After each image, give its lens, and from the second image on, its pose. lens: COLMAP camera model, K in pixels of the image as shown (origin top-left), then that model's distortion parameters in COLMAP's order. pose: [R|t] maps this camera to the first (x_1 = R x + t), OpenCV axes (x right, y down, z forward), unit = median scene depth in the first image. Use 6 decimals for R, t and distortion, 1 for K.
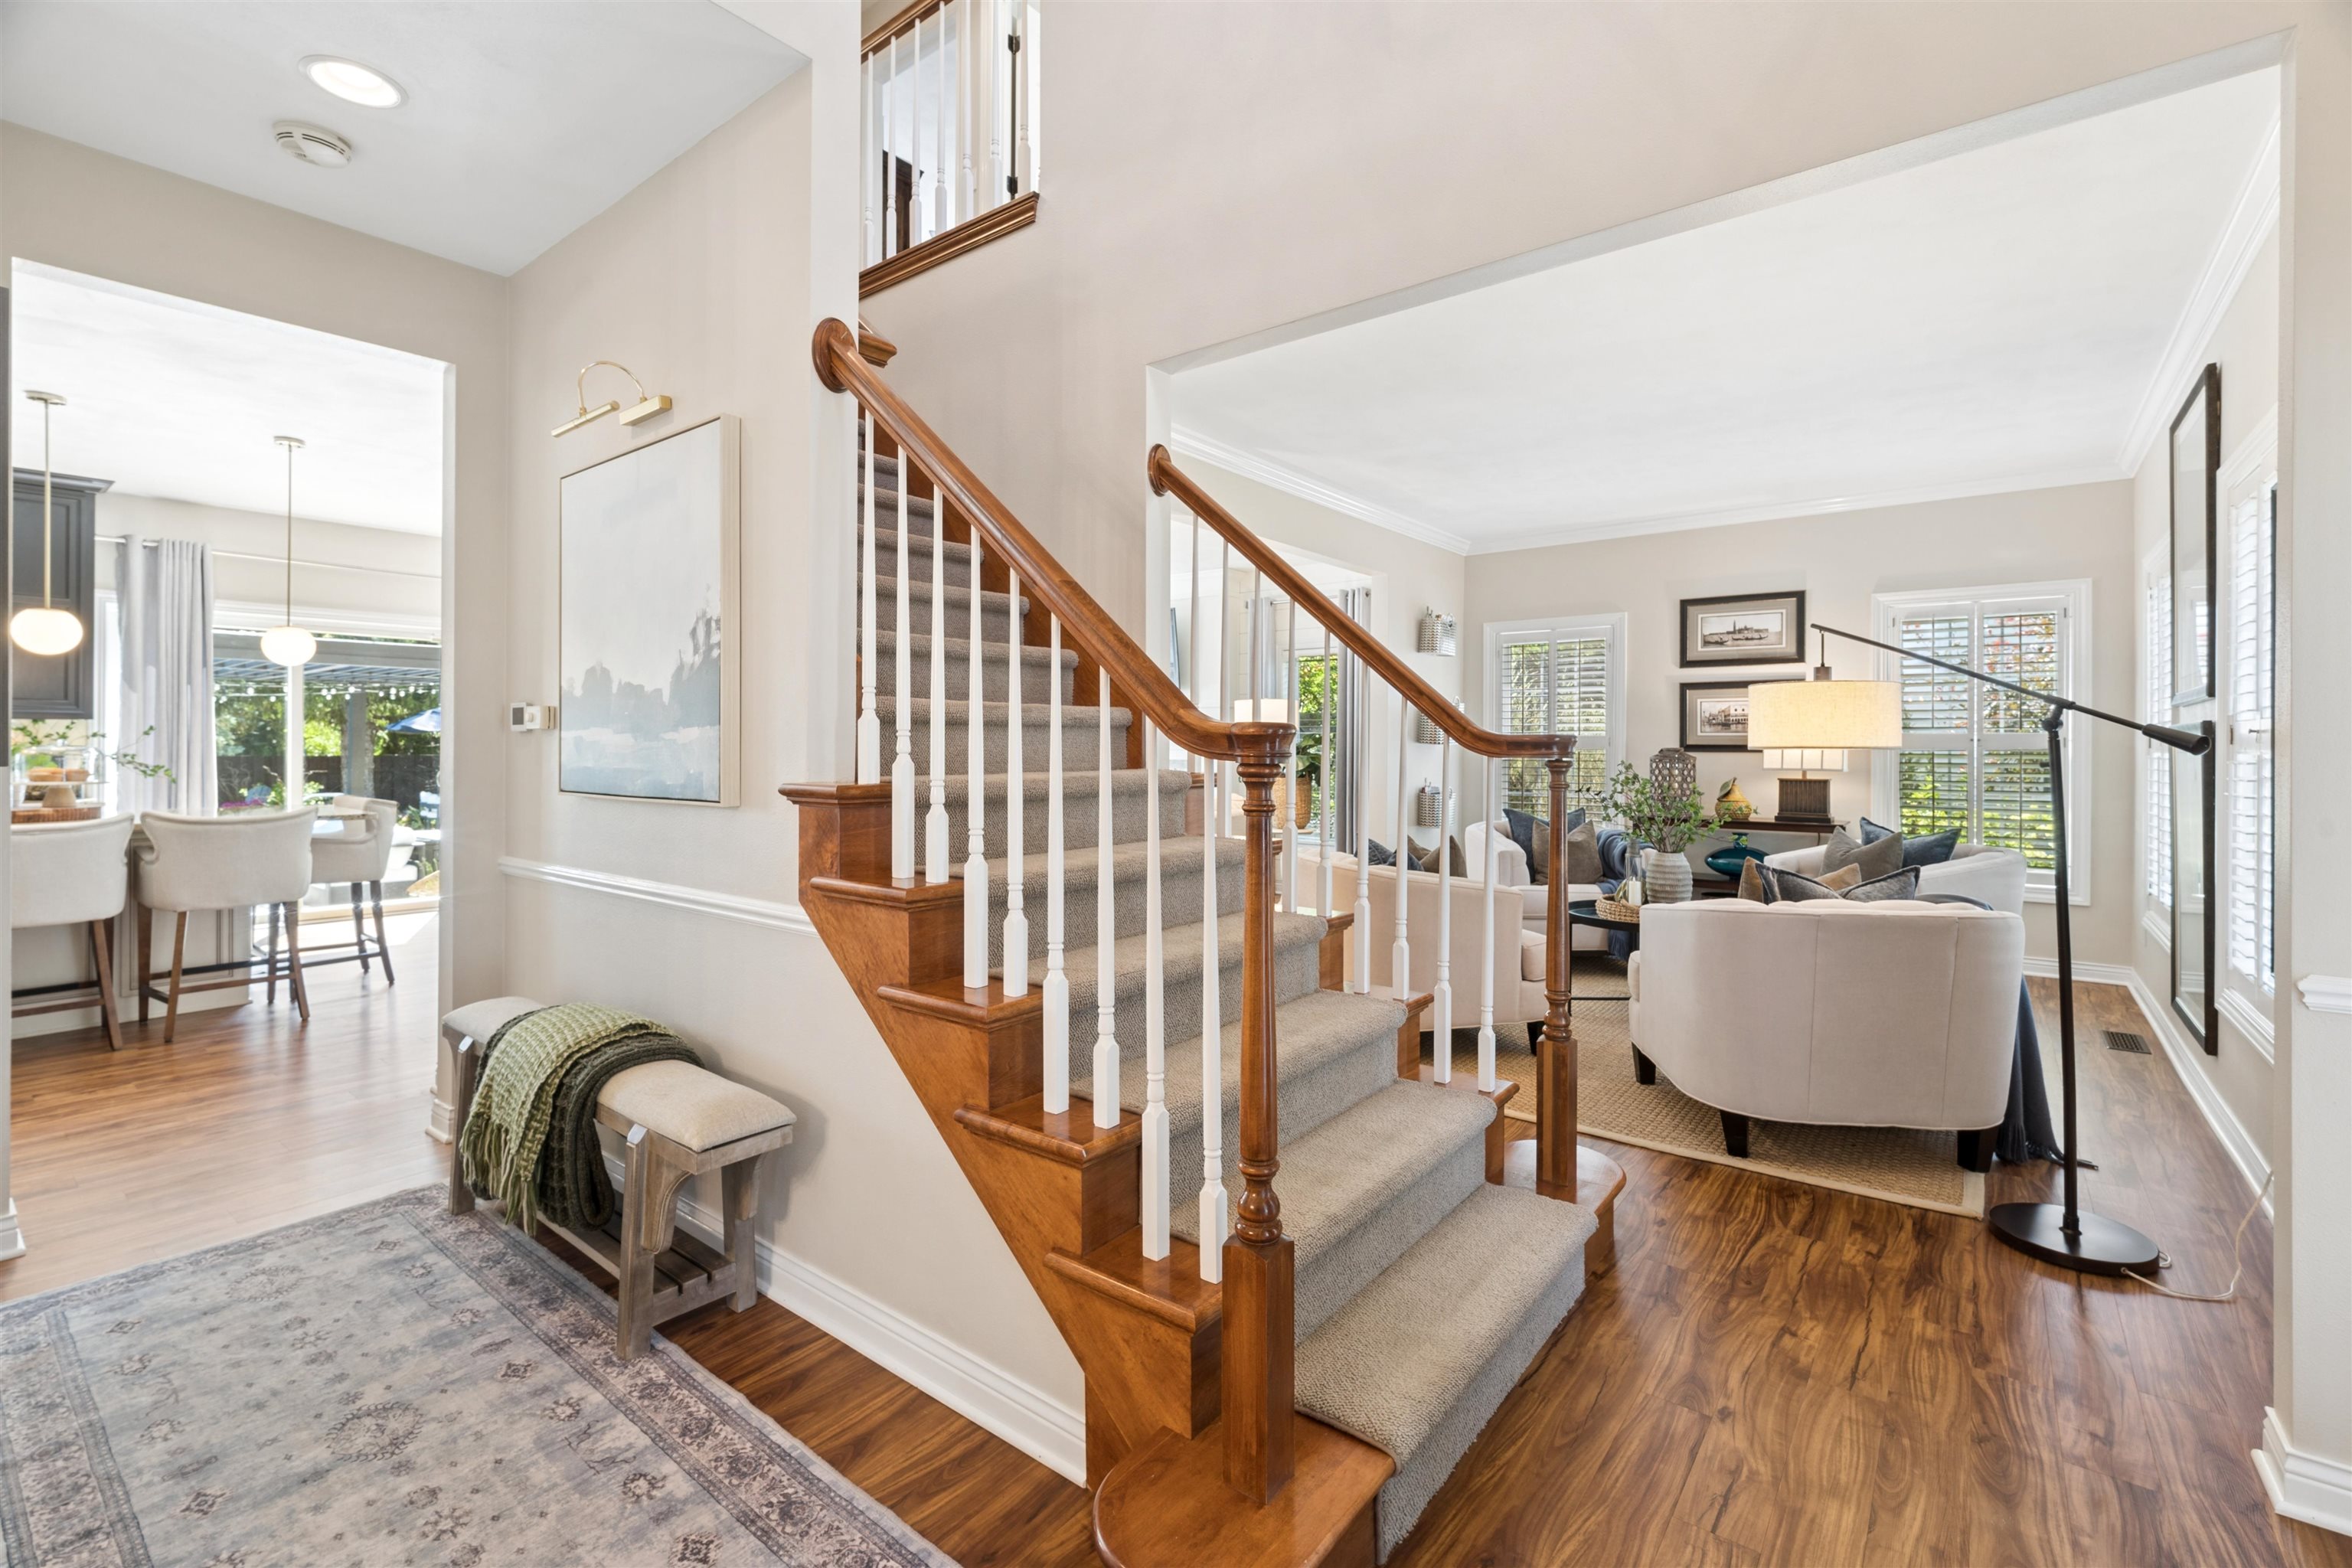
lens RADIAL K [[1019.6, 0, 1200.5], [0, 1019.6, 749.5], [0, 0, 1]] dist [0.004908, 0.000345]
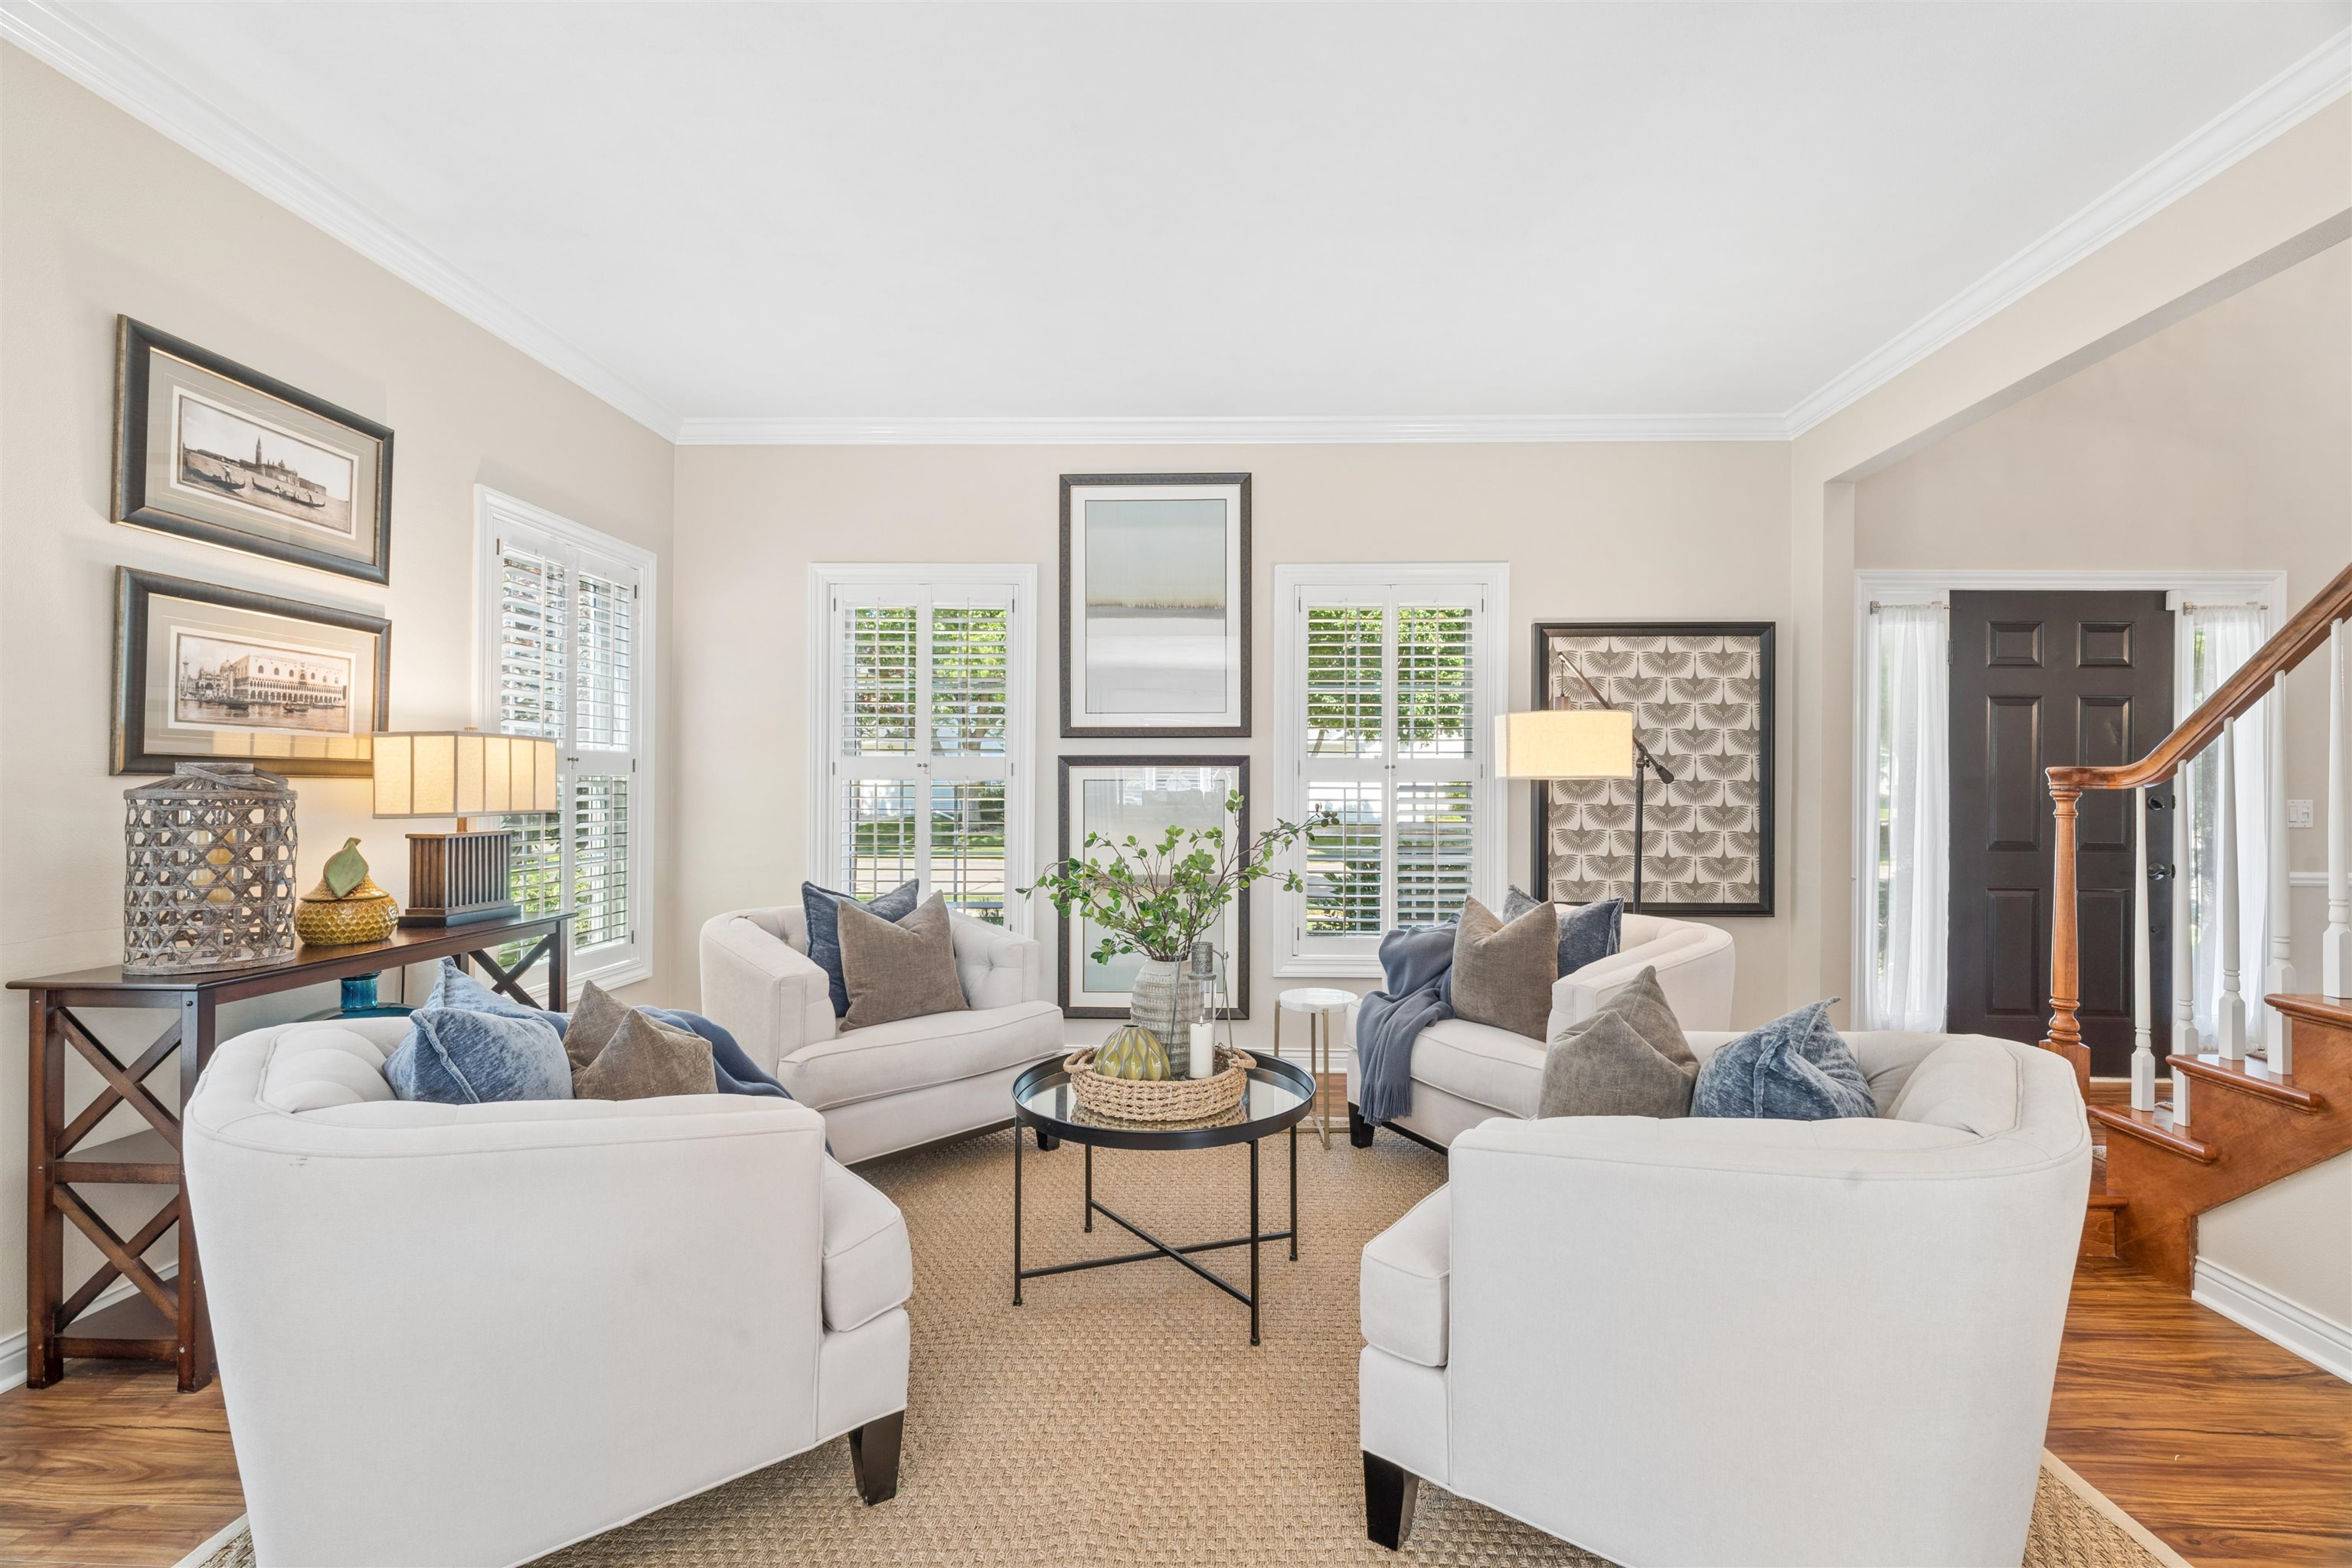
lens RADIAL K [[1019.6, 0, 1180.4], [0, 1019.6, 773.6], [0, 0, 1]] dist [0.004908, 0.000345]
pose [[-0.566423, 0.000377, 0.824114, 0.001340], [-0.011391, 0.999901, -0.008287, 0.000607], [-0.824036, -0.014081, -0.566363, 0.924701]]
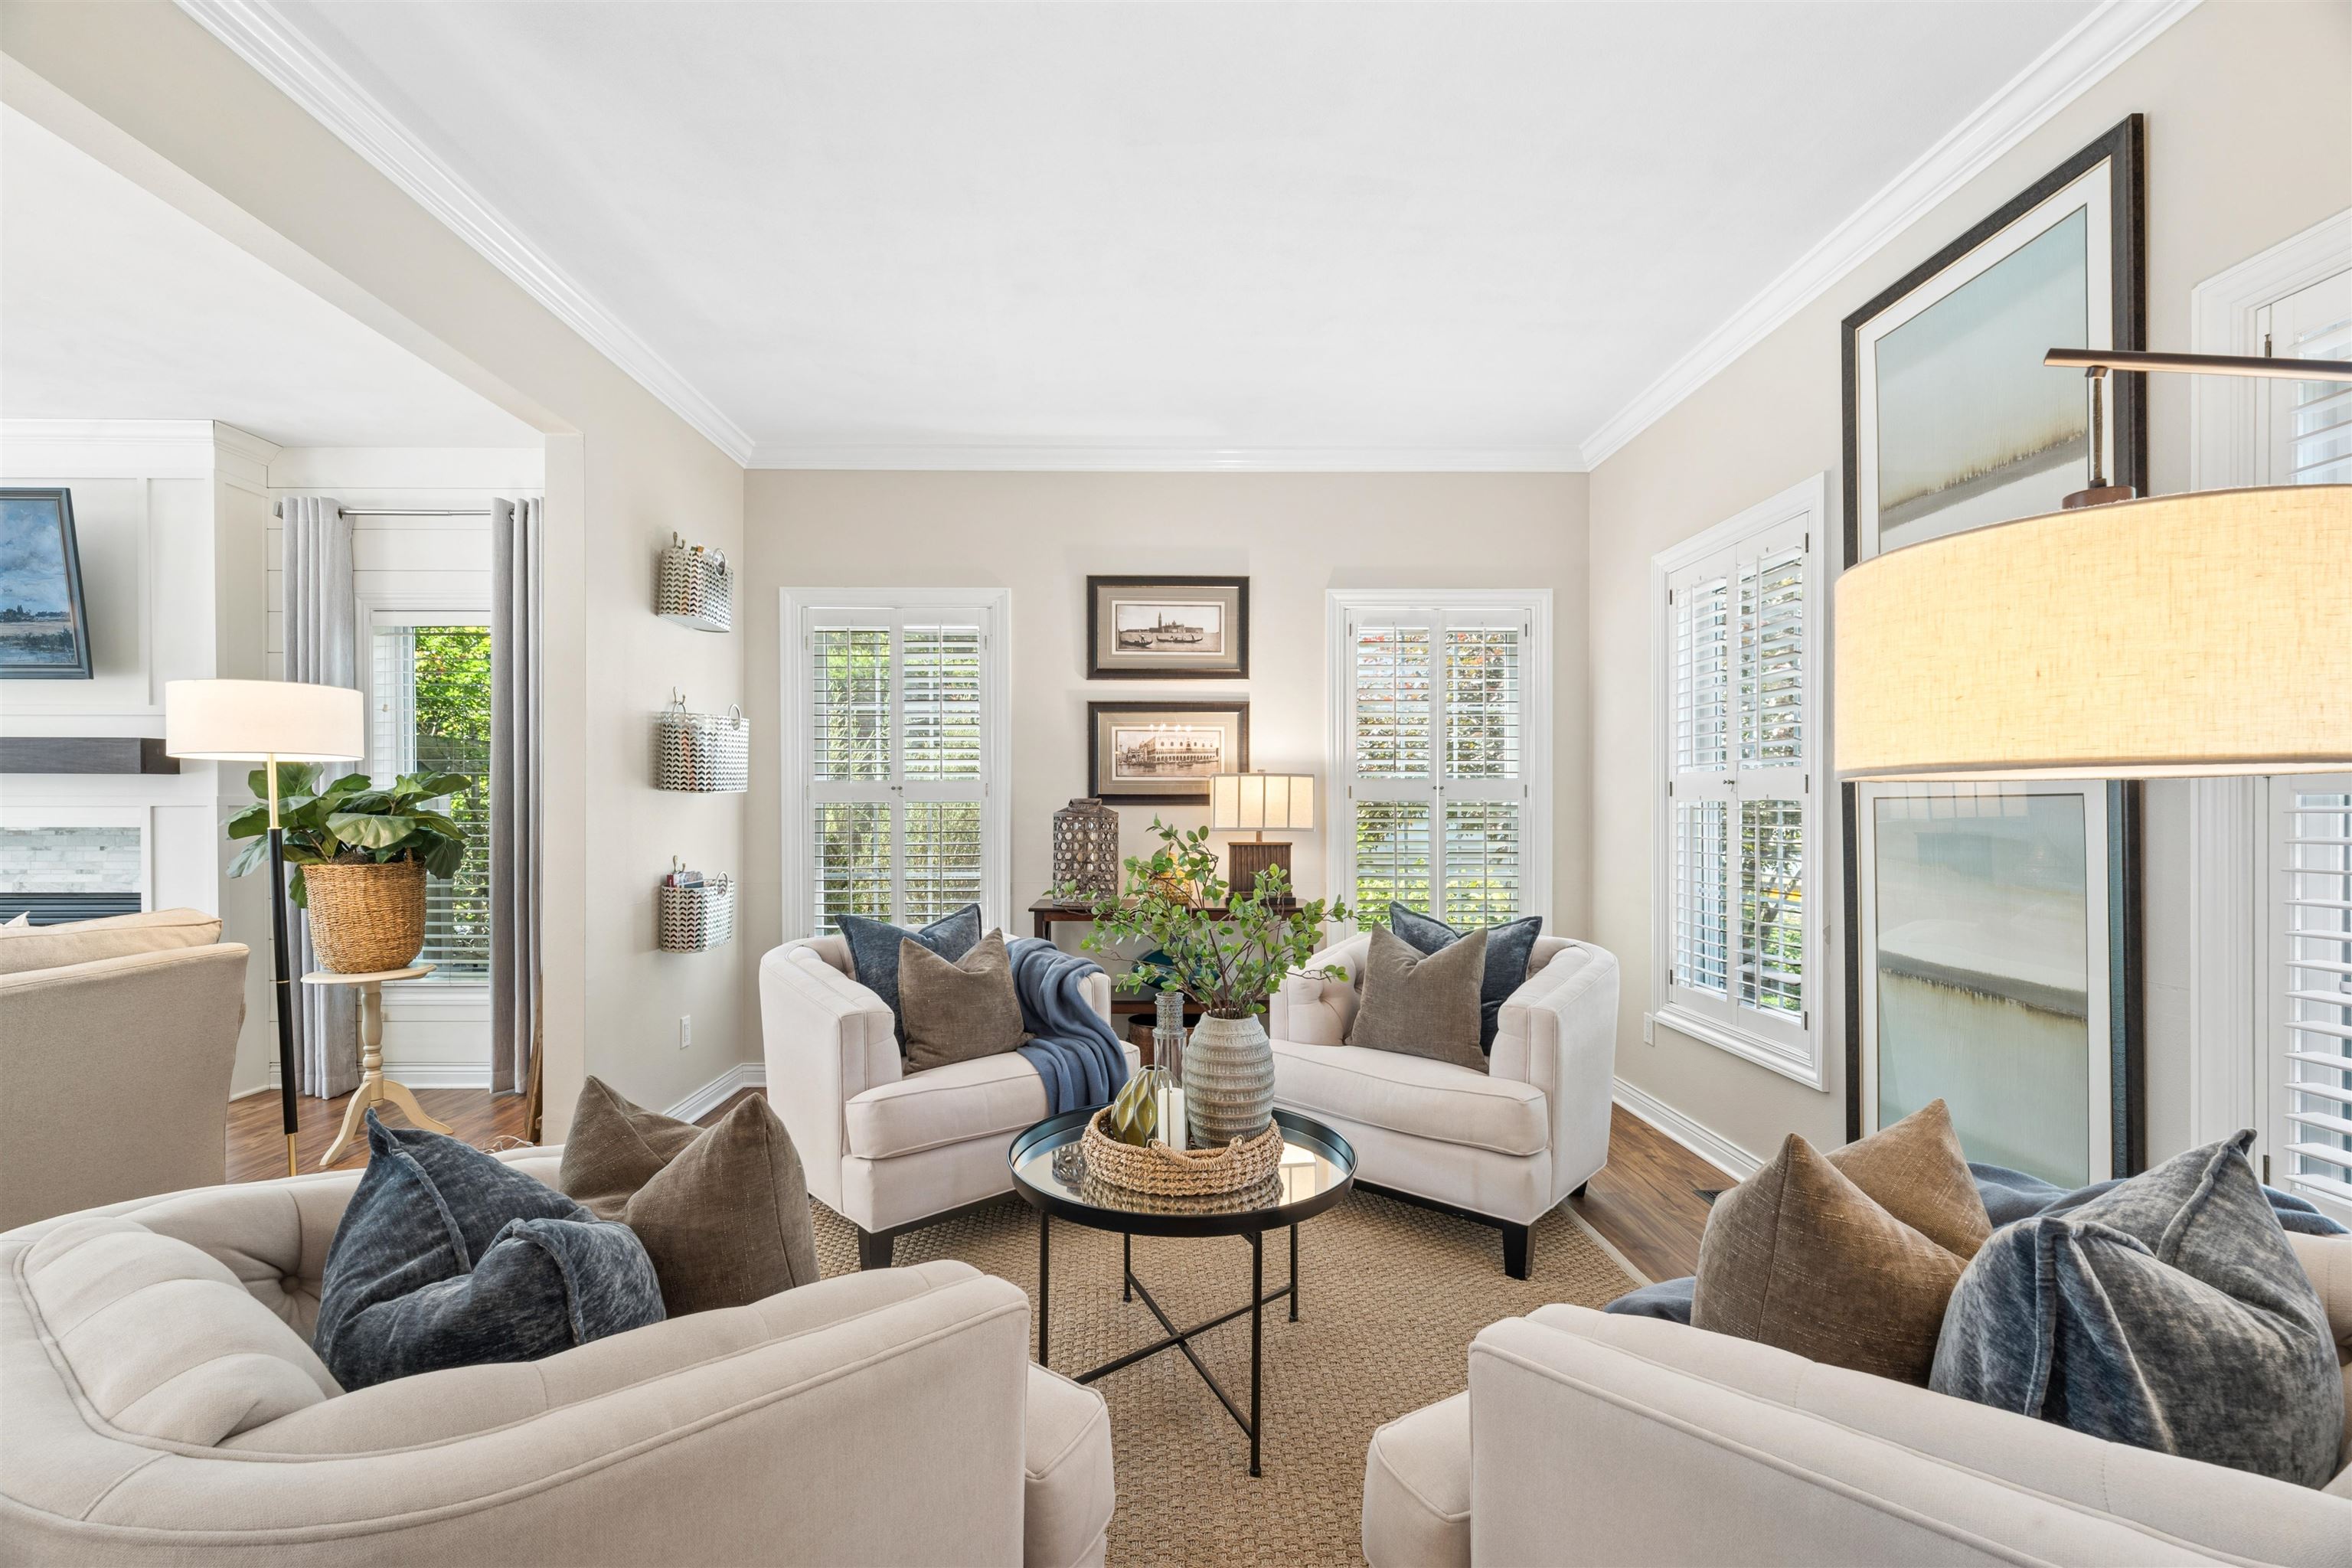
lens RADIAL K [[1019.6, 0, 1157.8], [0, 1019.6, 808.8], [0, 0, 1]] dist [0.004908, 0.000345]
pose [[0.793024, -0.006498, 0.609156, 0.103595], [0.004653, 0.999979, 0.004610, 0.001973], [-0.609173, -0.000821, 0.793037, 0.455620]]
